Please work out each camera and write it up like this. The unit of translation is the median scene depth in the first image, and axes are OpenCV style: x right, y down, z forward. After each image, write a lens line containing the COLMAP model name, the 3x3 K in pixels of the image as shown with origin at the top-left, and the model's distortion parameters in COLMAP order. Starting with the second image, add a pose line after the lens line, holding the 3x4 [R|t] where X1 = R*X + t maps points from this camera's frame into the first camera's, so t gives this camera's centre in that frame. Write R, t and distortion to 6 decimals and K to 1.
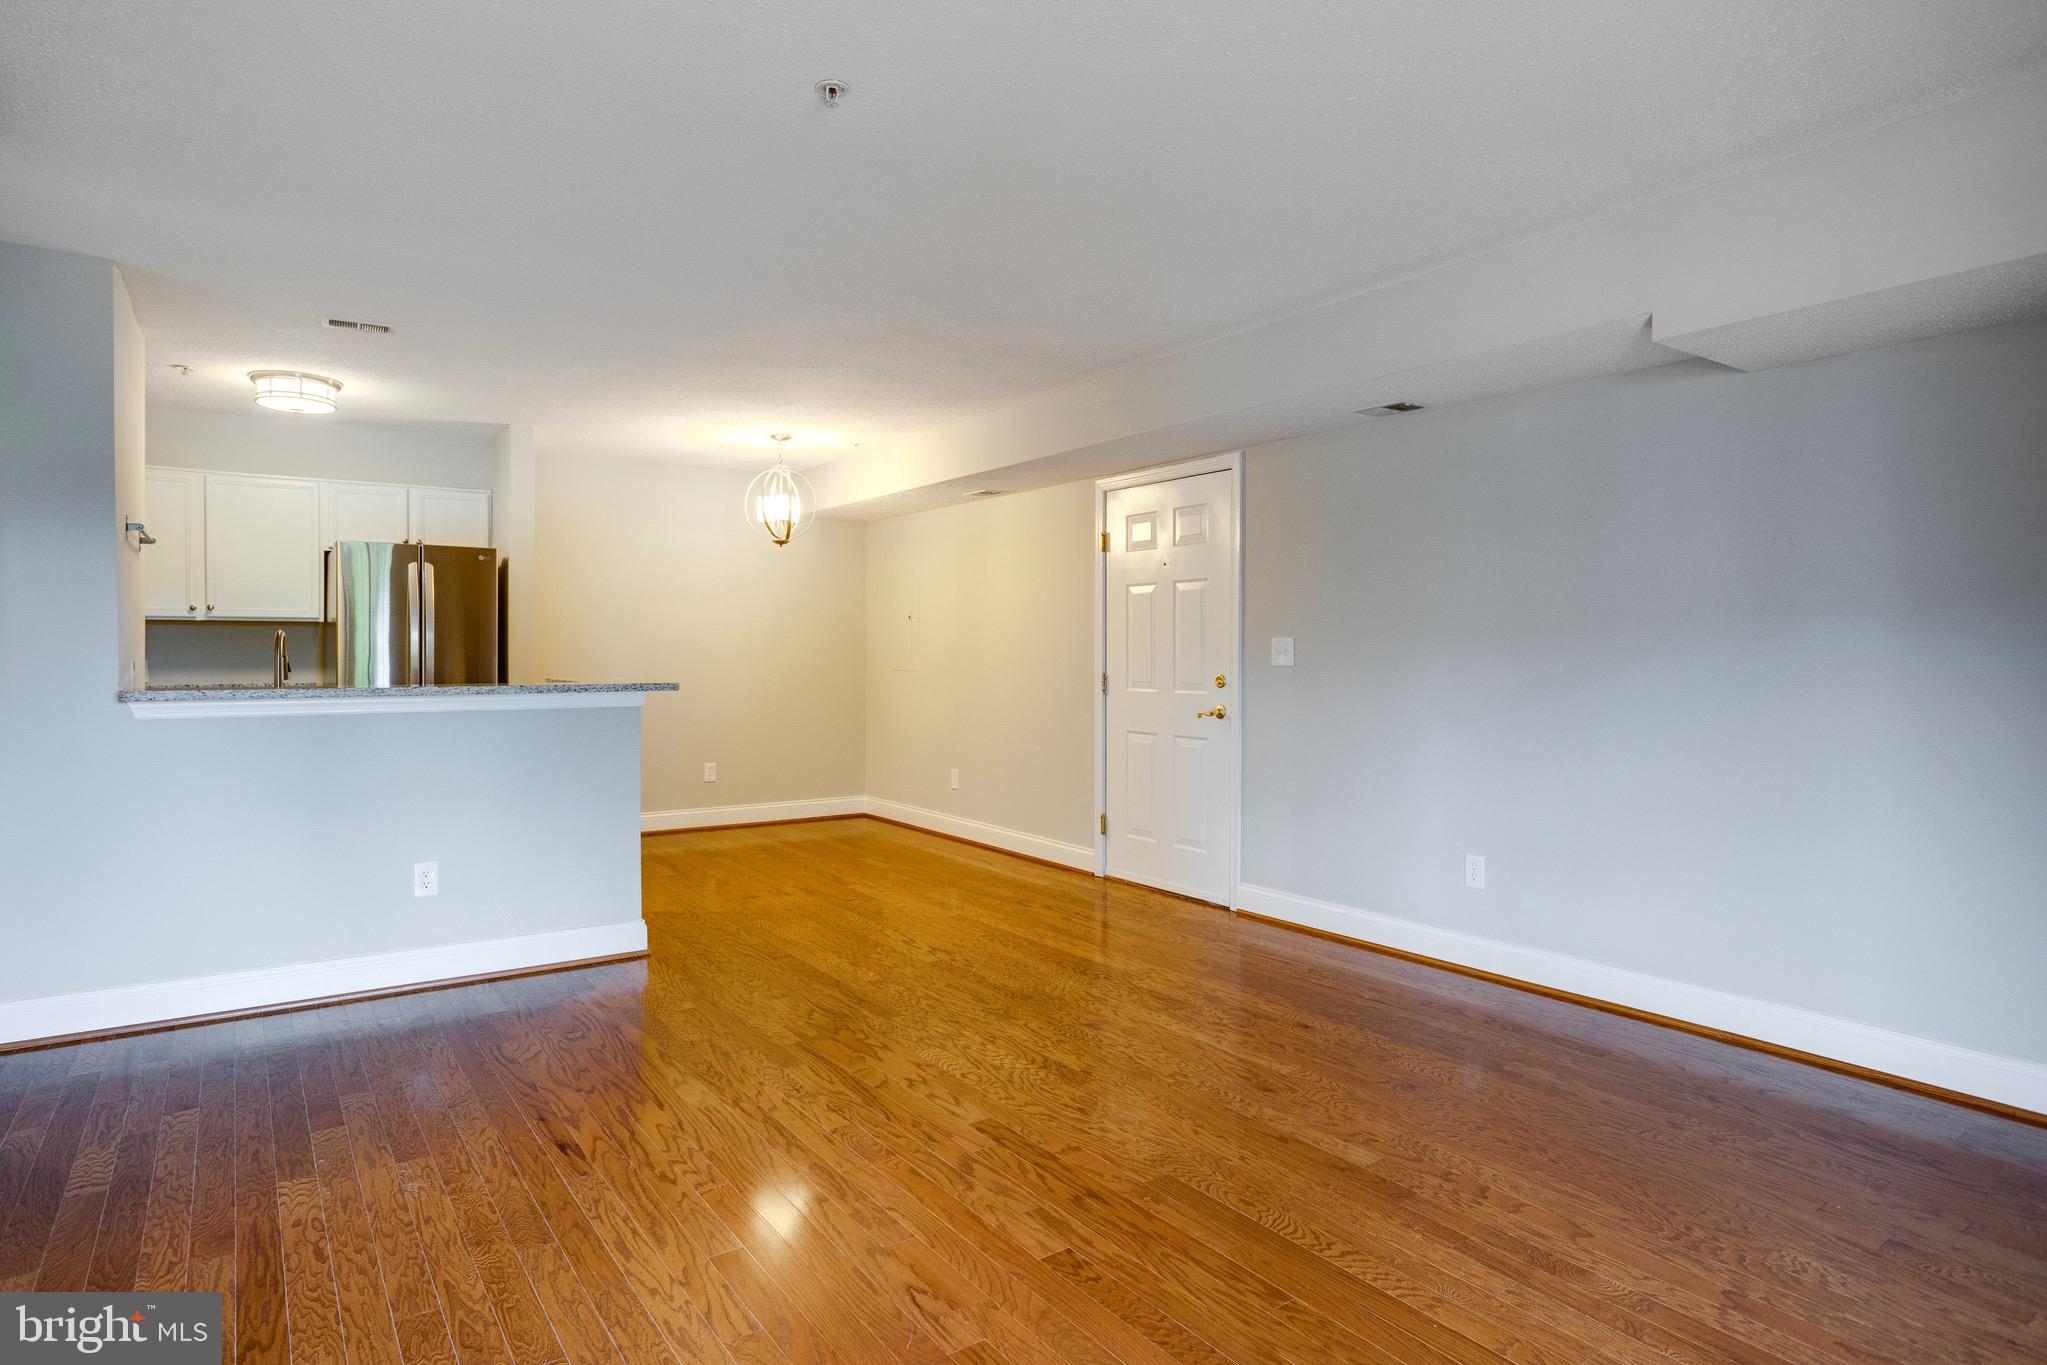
lens RADIAL K [[1138.6, 0, 1021.5], [0, 1138.6, 651.0], [0, 0, 1]] dist [-0.025225, 0.000639]
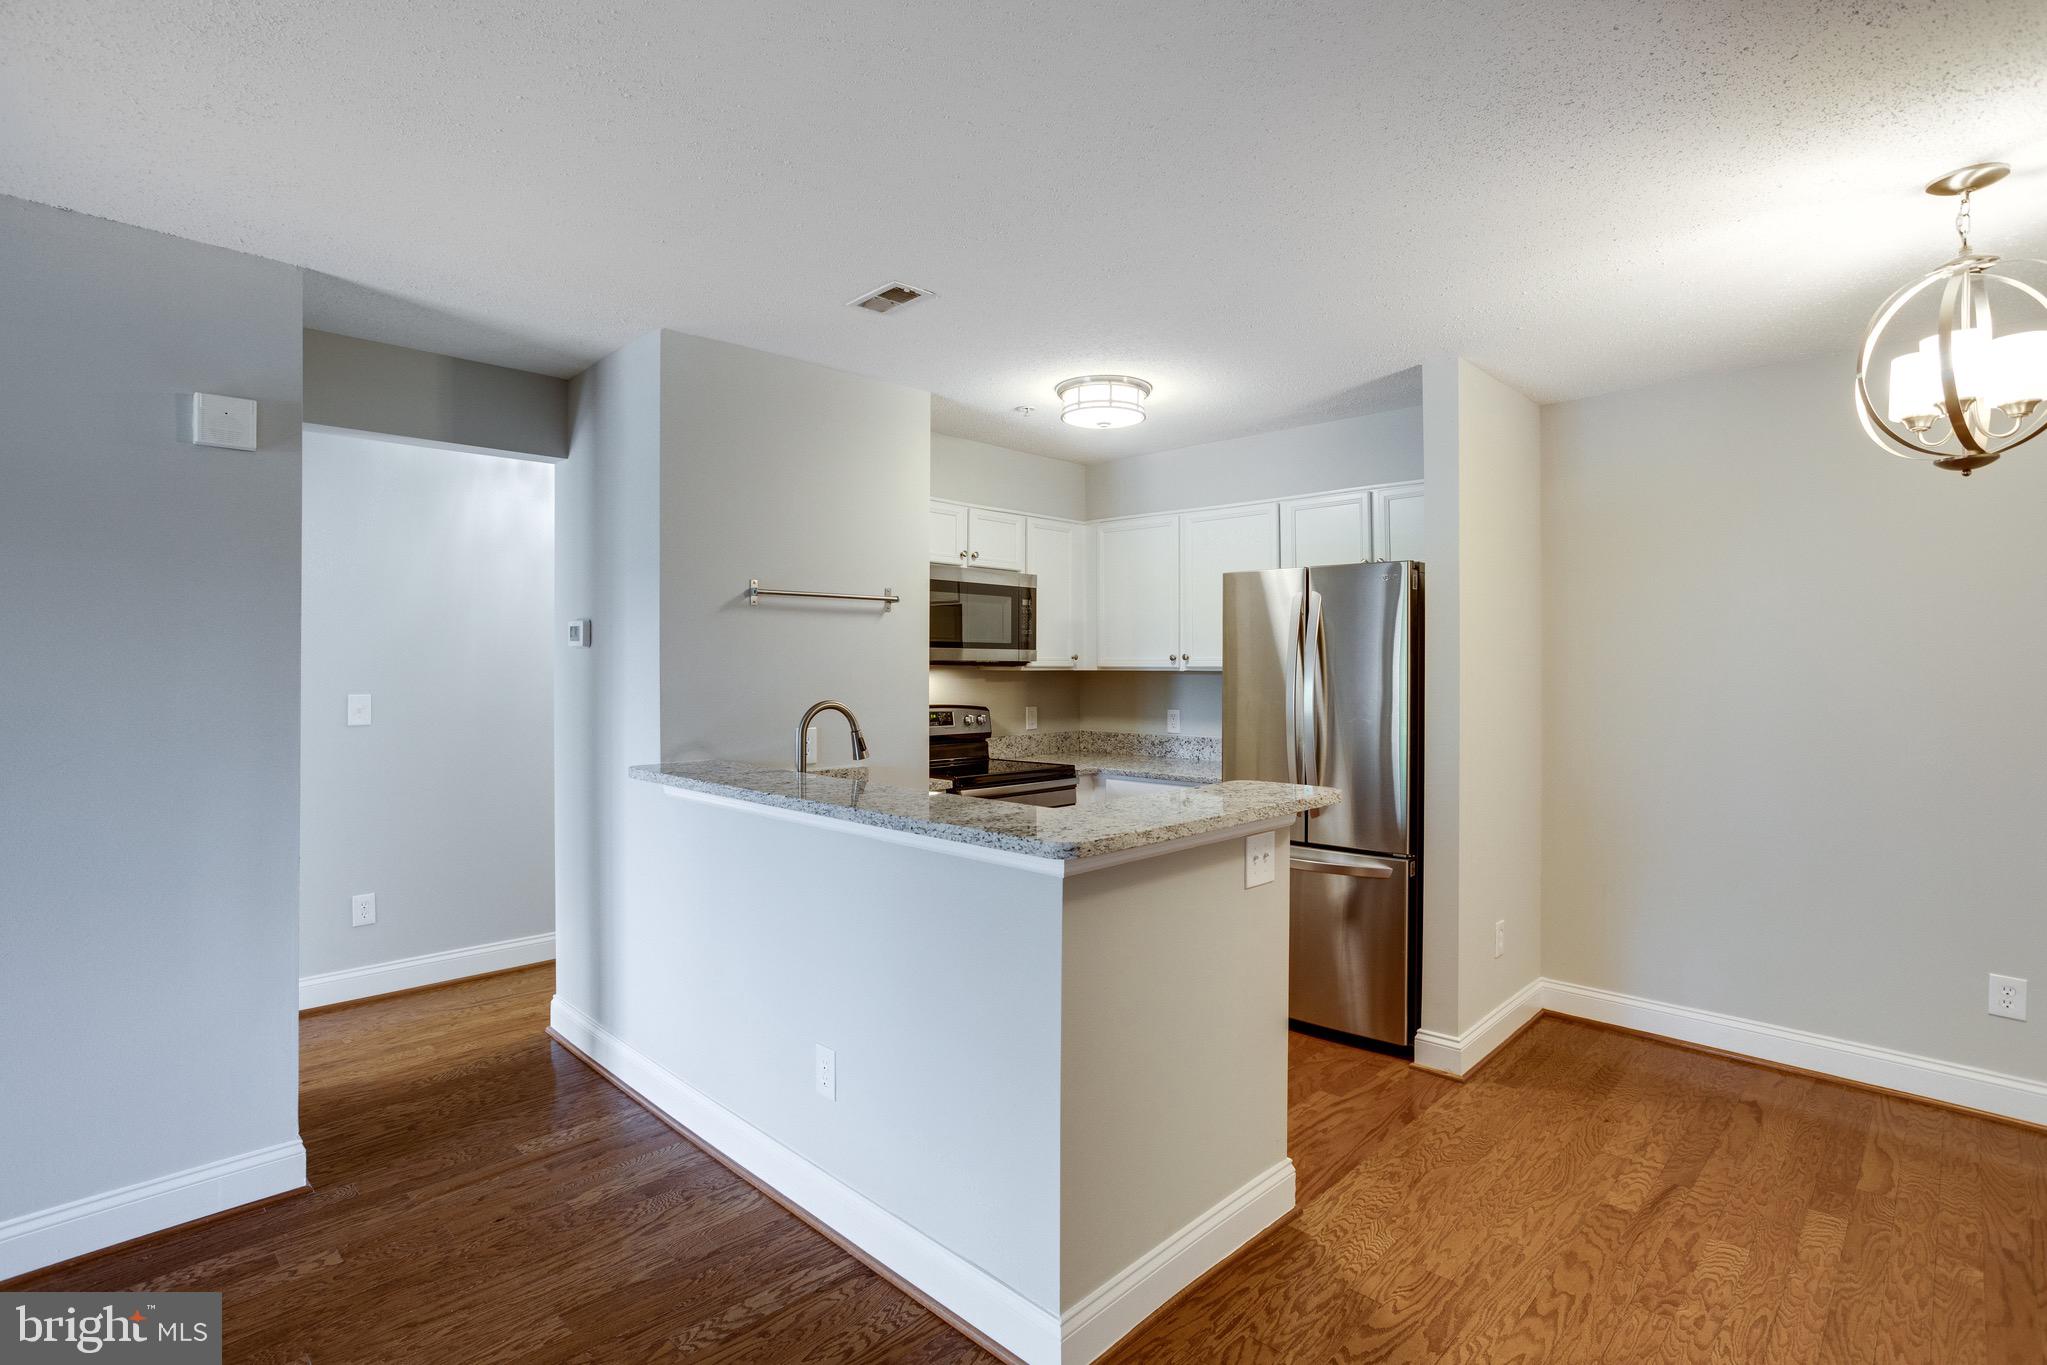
lens RADIAL K [[990.3, 0, 999.9], [0, 990.3, 671.8], [0, 0, 1]] dist [-0.002139, 0.000481]
pose [[0.166973, 0.007839, -0.985930, 0.056634], [-0.003219, 0.999967, 0.007406, -0.031673], [0.985956, 0.001937, 0.166992, 0.703951]]
